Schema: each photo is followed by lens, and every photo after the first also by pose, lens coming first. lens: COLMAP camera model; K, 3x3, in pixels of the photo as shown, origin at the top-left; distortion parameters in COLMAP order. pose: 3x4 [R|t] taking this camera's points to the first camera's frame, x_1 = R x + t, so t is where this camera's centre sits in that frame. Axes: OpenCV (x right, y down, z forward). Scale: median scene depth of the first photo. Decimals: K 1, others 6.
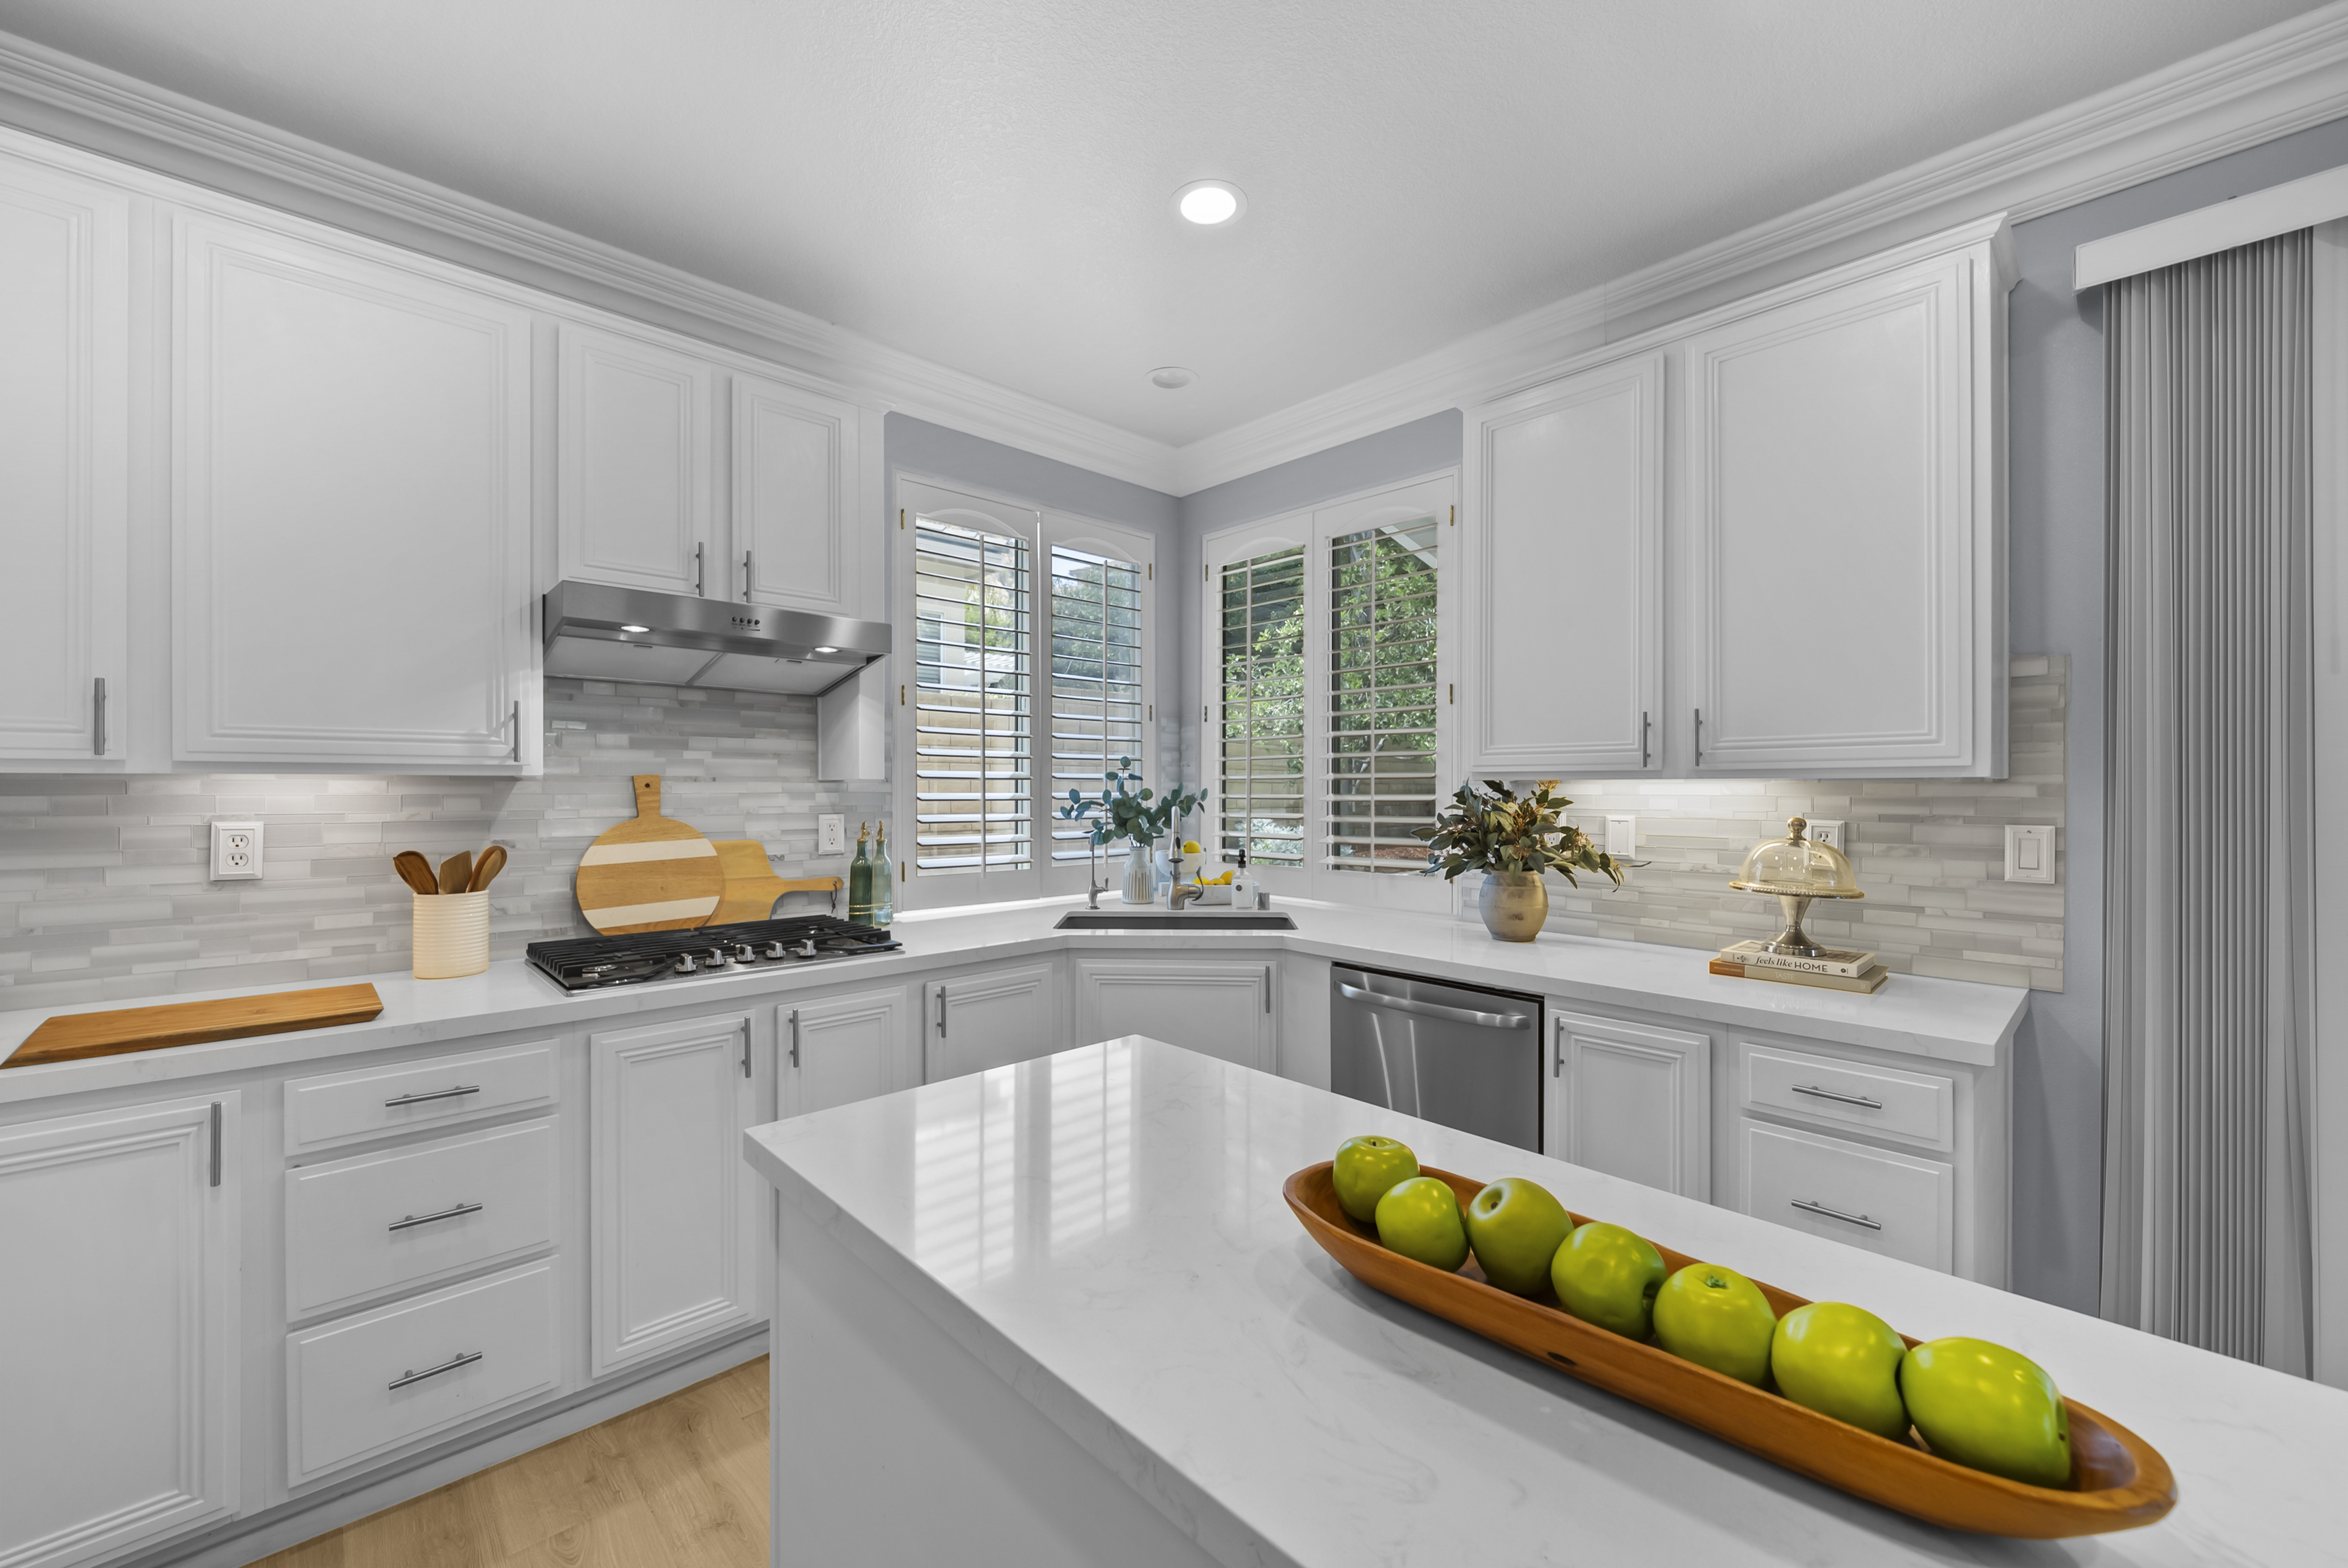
lens RADIAL K [[921.7, 0, 1174.0], [0, 921.7, 784.0], [0, 0, 1]] dist [0.001136, 0.000070]
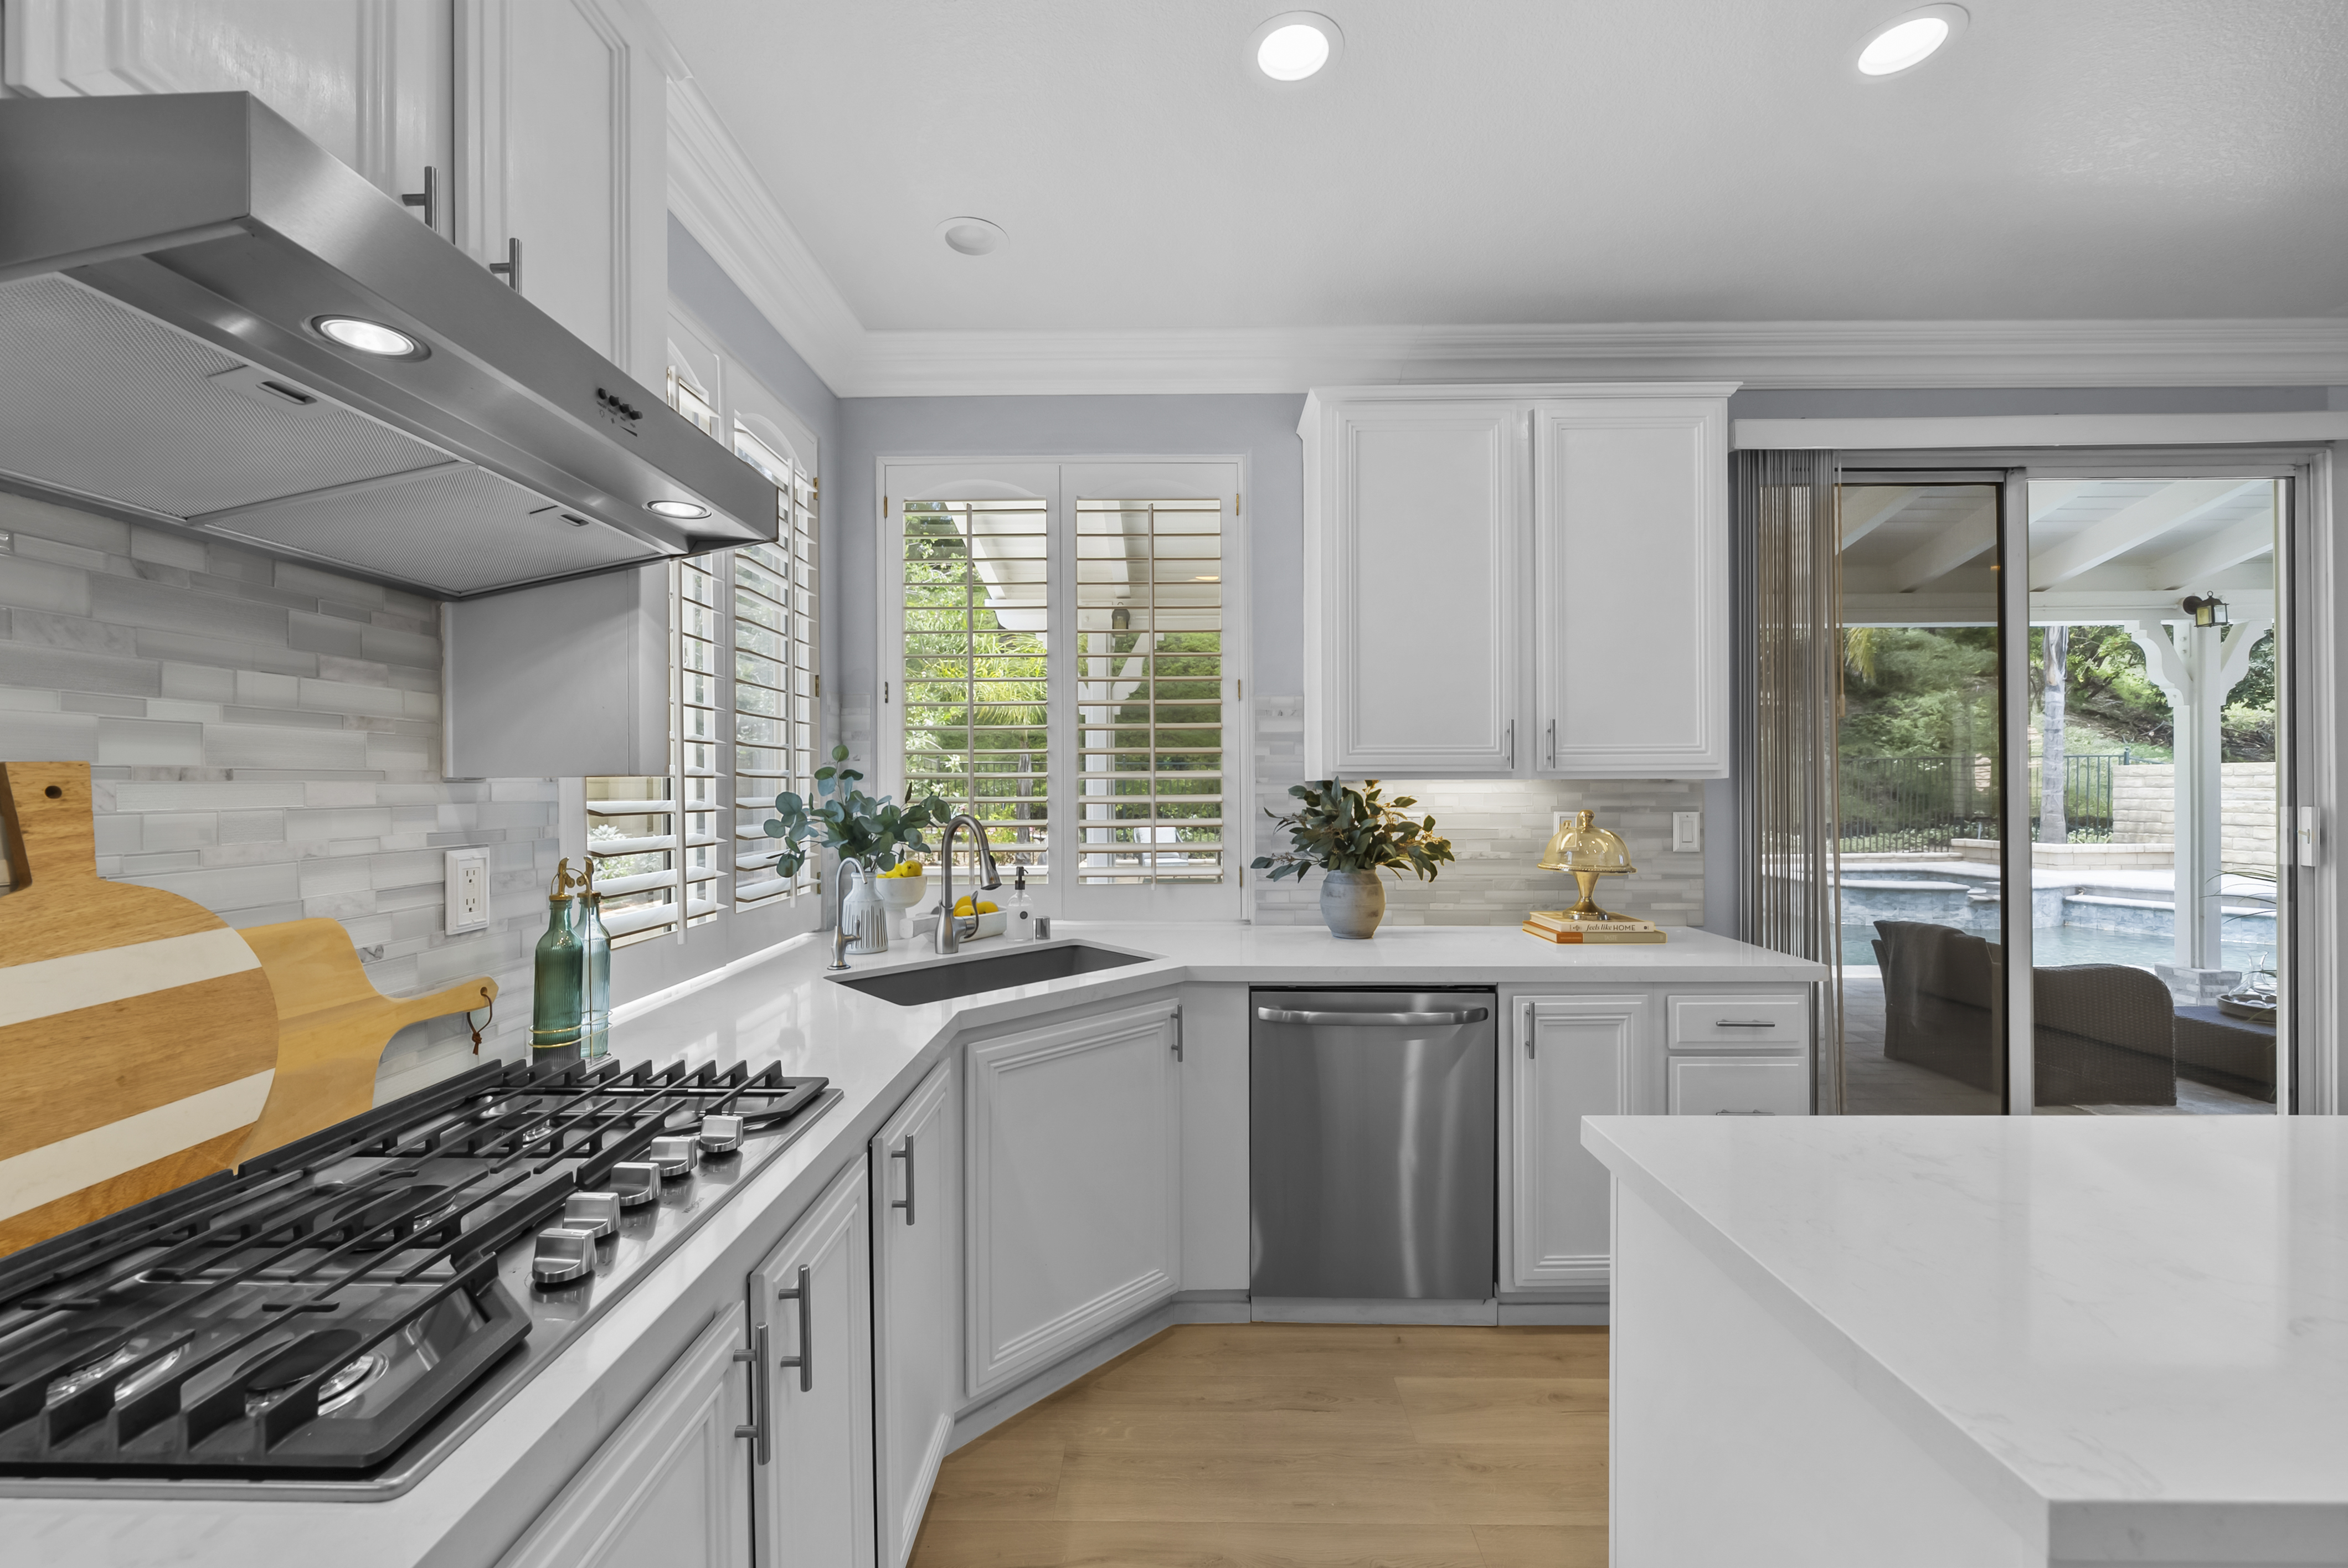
lens RADIAL K [[921.7, 0, 1174.0], [0, 921.7, 784.0], [0, 0, 1]] dist [0.001136, 0.000070]
pose [[0.695983, -0.001671, 0.718056, -0.511735], [0.001739, 0.999998, 0.000642, -0.000811], [-0.718056, 0.000802, 0.695985, 0.444782]]
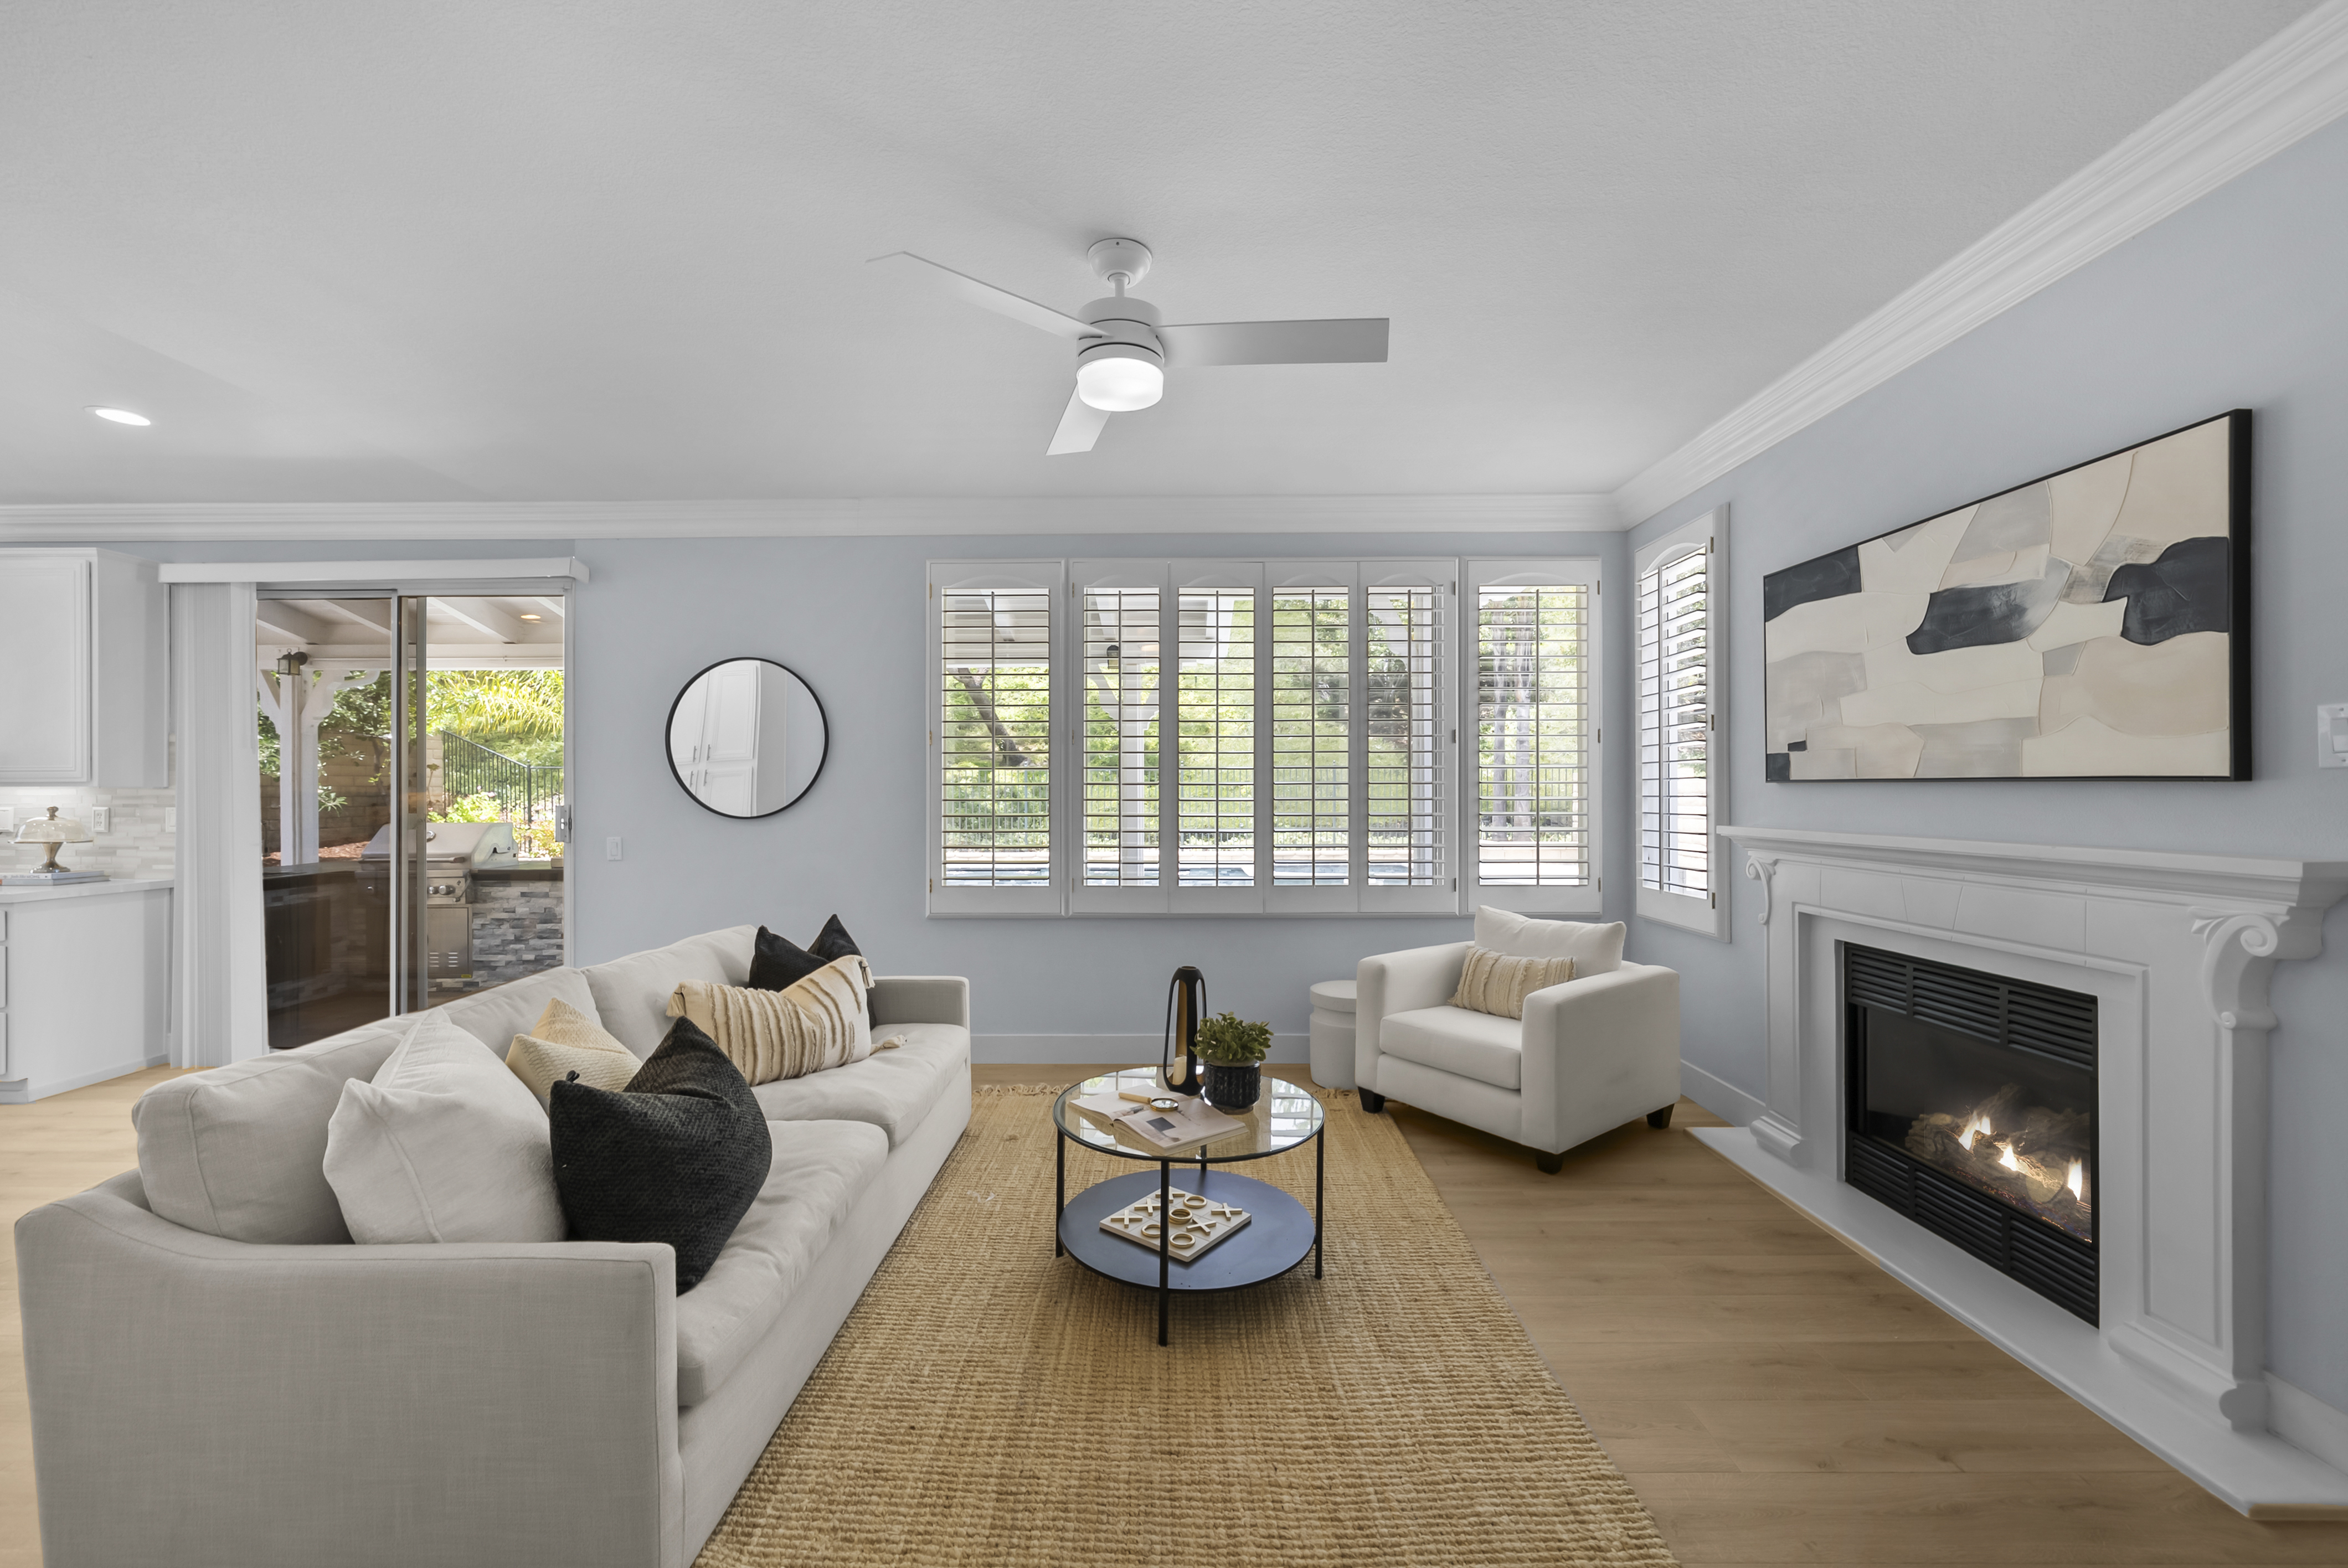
lens RADIAL K [[921.7, 0, 1174.0], [0, 921.7, 784.0], [0, 0, 1]] dist [0.001136, 0.000070]
pose [[0.694291, 0.000209, 0.719695, 0.774883], [0.001547, 0.999997, -0.001783, -0.003910], [-0.719693, 0.002351, 0.694288, -1.831849]]
